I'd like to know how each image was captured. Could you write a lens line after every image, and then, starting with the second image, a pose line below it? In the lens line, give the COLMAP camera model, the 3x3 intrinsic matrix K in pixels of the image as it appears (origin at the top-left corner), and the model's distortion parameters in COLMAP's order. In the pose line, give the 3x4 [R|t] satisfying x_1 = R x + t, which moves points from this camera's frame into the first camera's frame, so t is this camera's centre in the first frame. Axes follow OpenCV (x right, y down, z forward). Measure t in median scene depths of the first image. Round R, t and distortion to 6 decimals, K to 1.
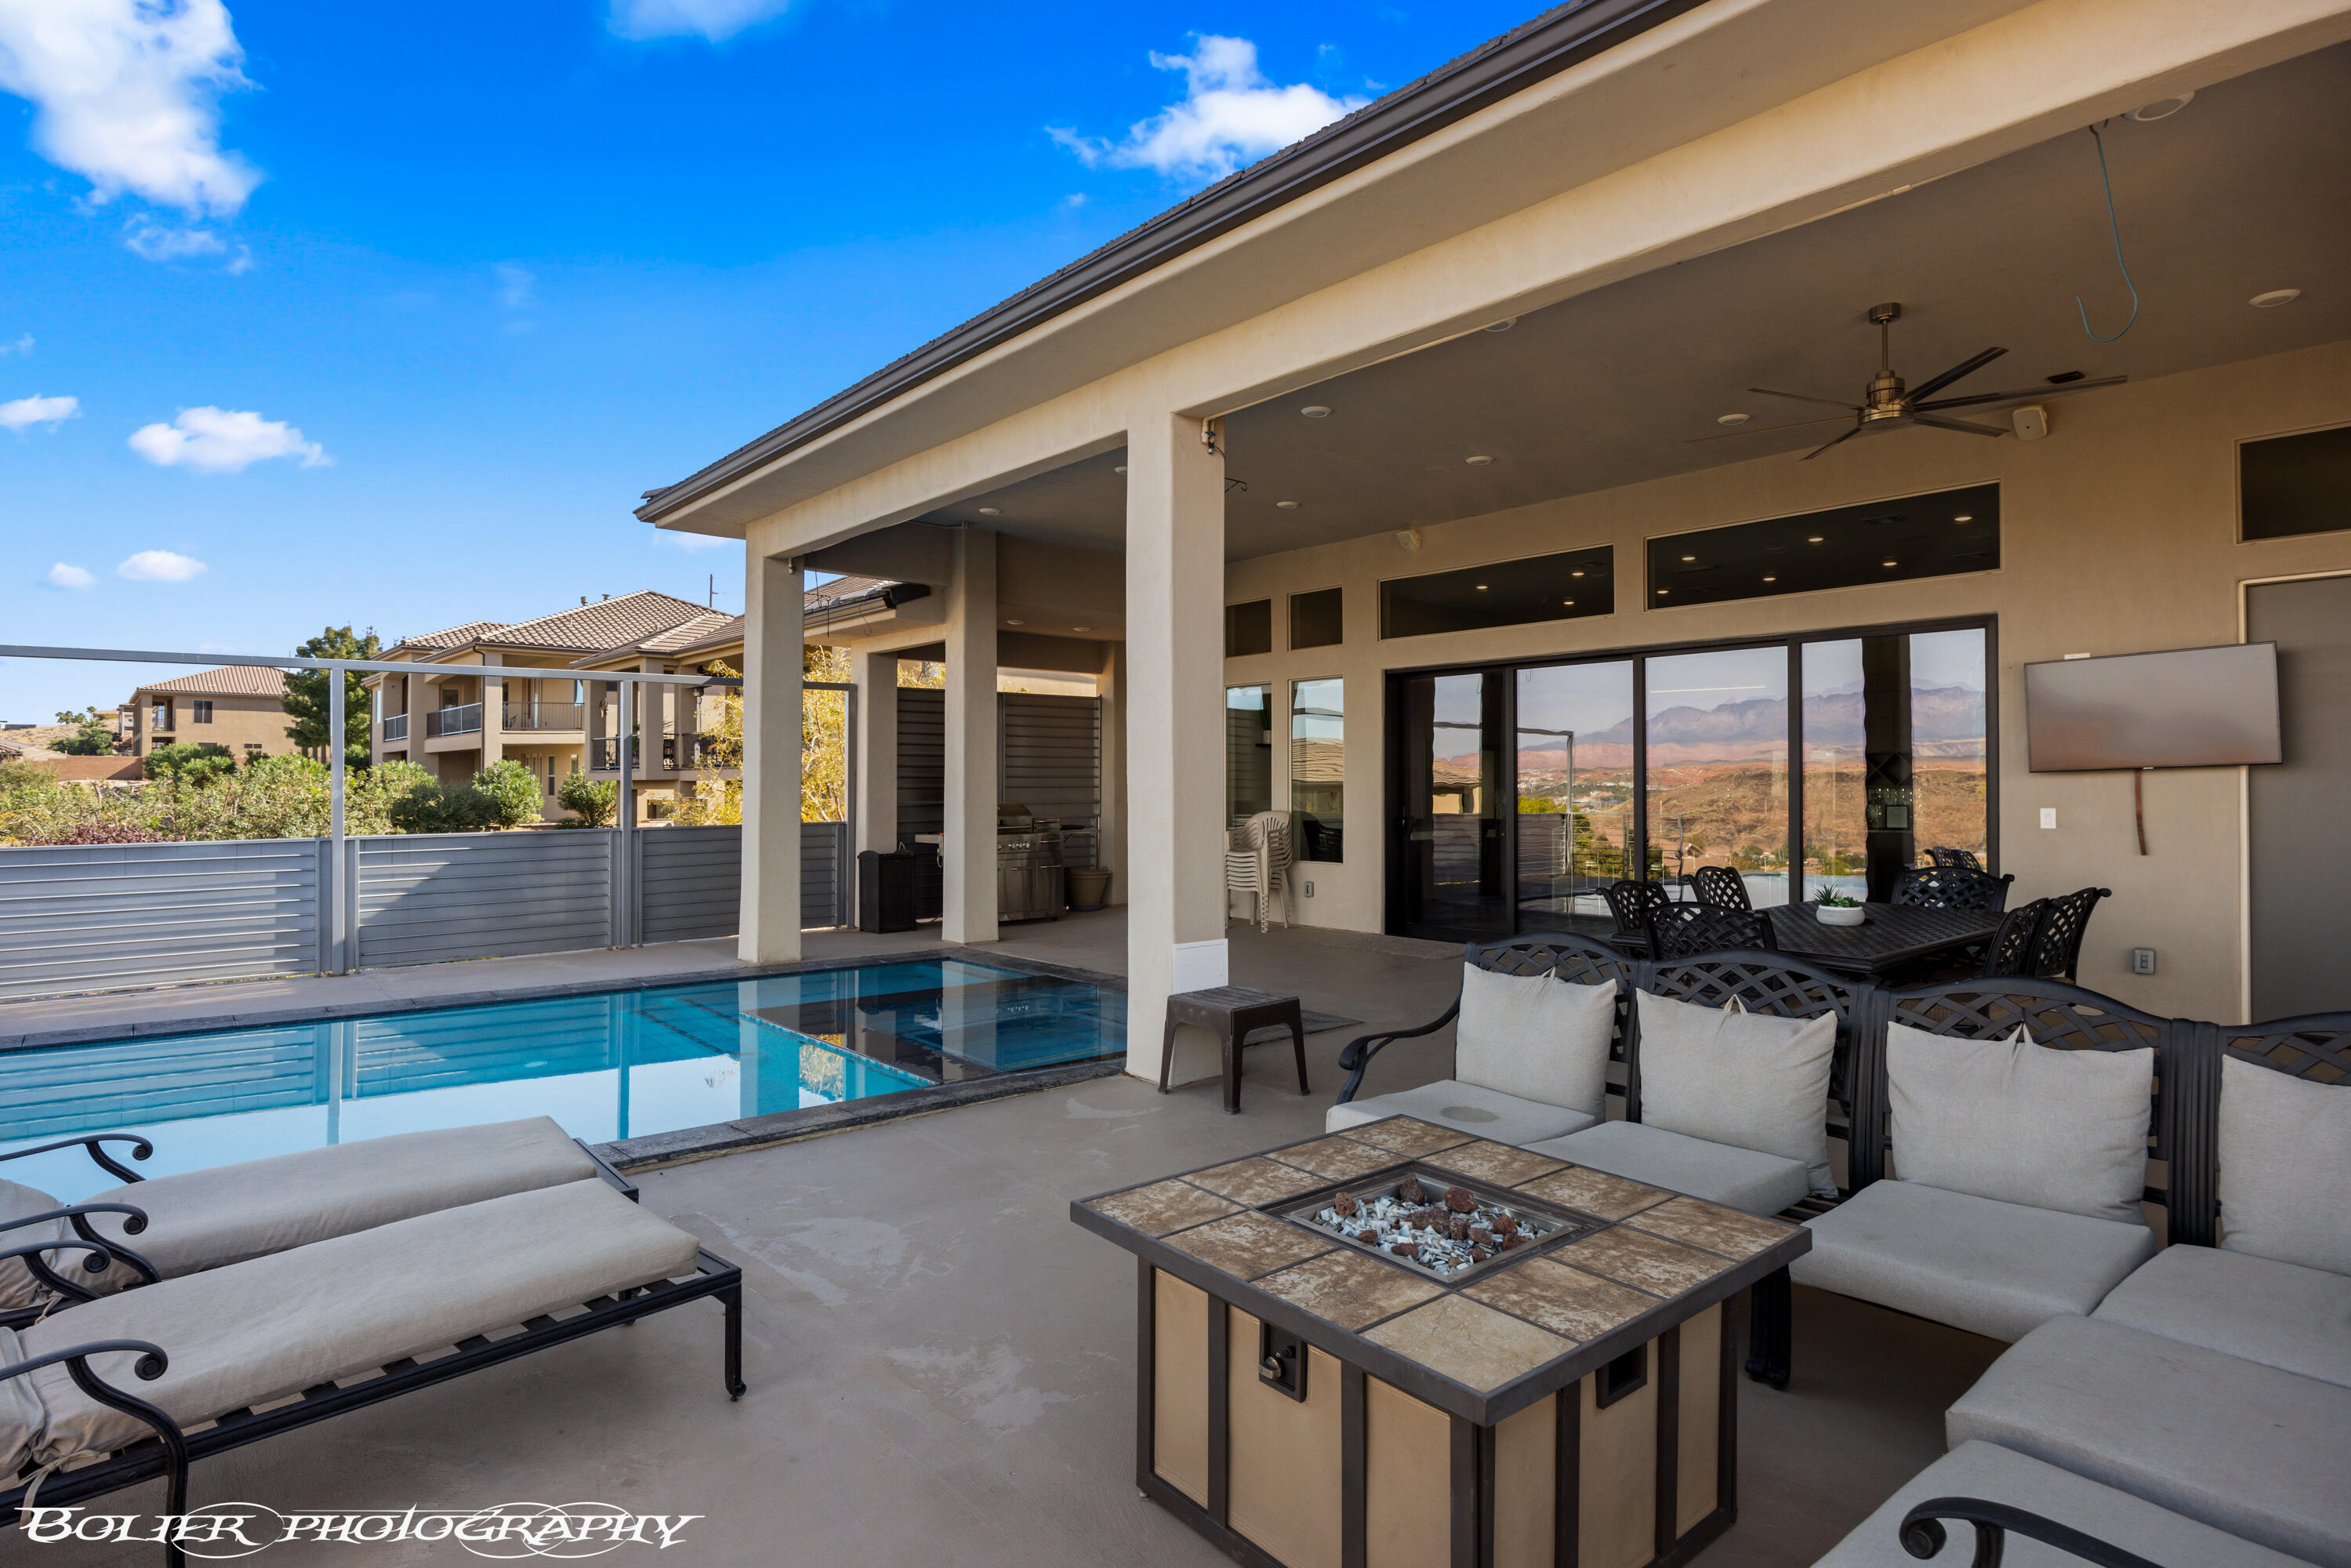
lens RADIAL K [[1189.0, 0, 1175.5], [0, 1189.0, 784.0], [0, 0, 1]] dist [0.001541, -0.000437]
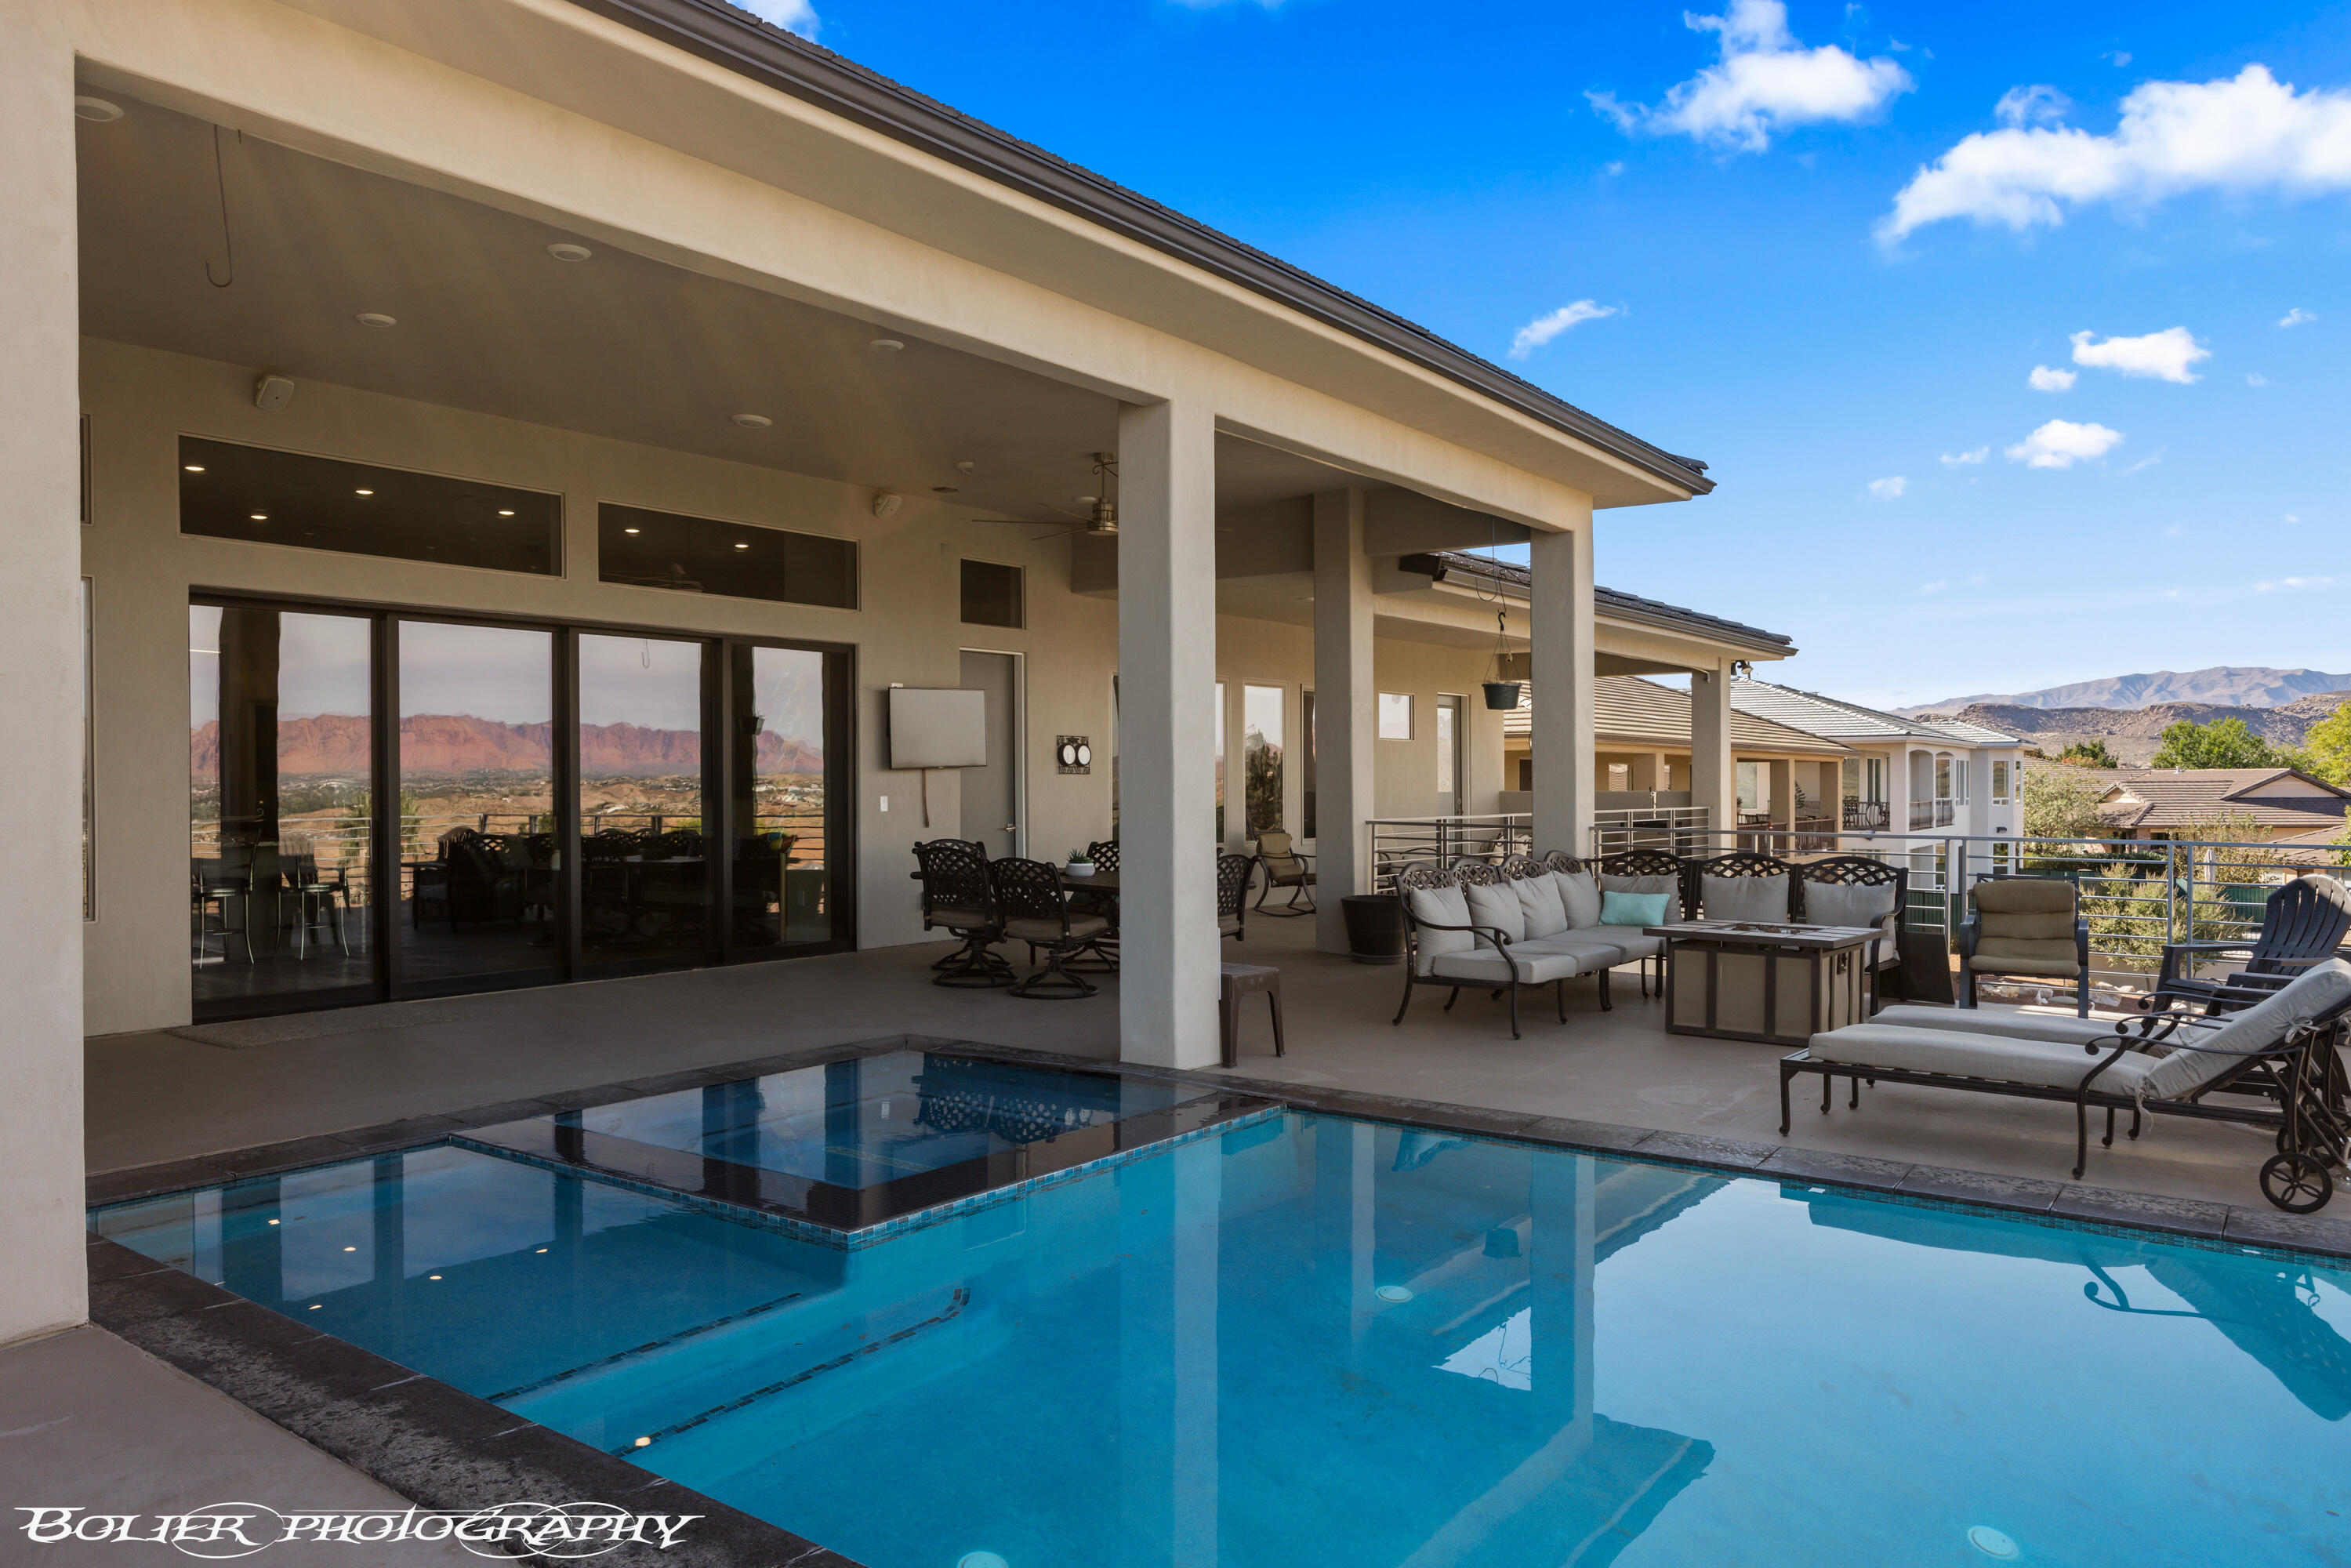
lens RADIAL K [[1611.9, 0, 1165.7], [0, 1611.9, 827.0], [0, 0, 1]] dist [-0.003370, -0.000063]
pose [[-0.235357, -0.022300, 0.971653, -0.873957], [0.008096, 0.999657, 0.024903, 0.009922], [-0.971875, 0.013728, -0.235096, 0.877485]]
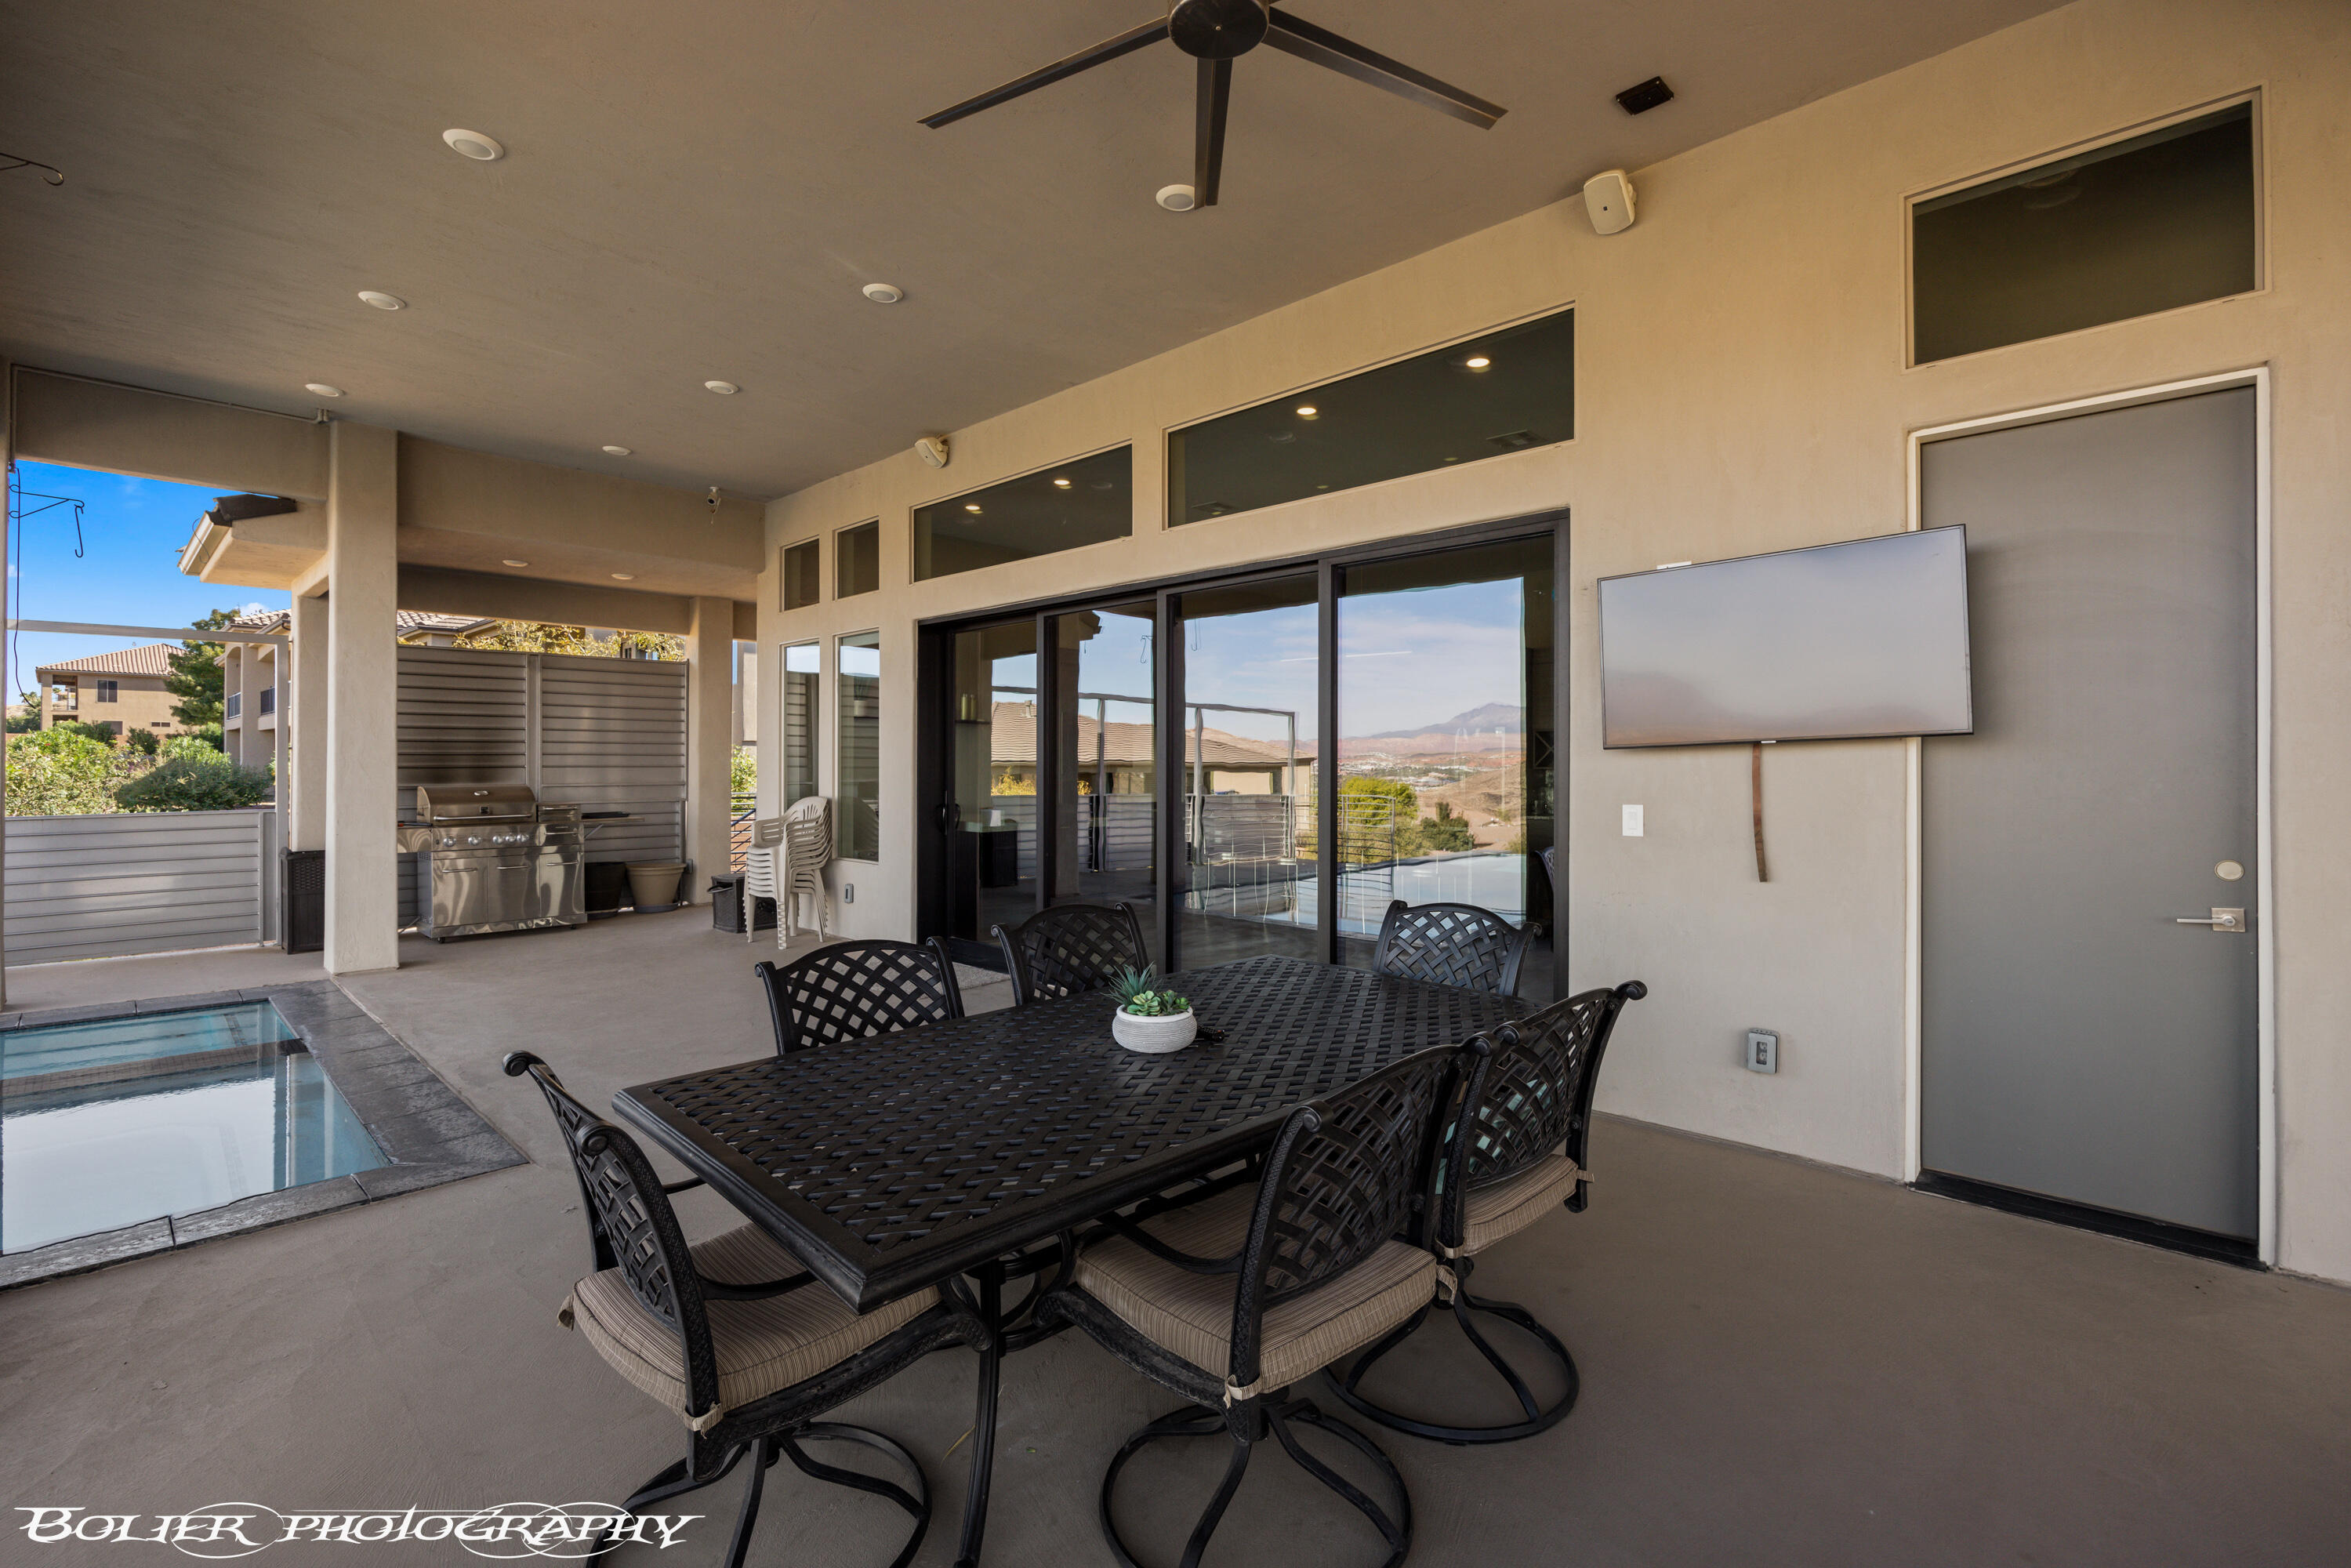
lens RADIAL K [[1076.1, 0, 1116.0], [0, 1076.1, 770.6], [0, 0, 1]] dist [0.001302, 0.000427]
pose [[0.997062, 0.003087, 0.076534, 0.315686], [-0.003551, 0.999976, 0.005917, -0.000232], [-0.076514, -0.006171, 0.997049, 0.339136]]
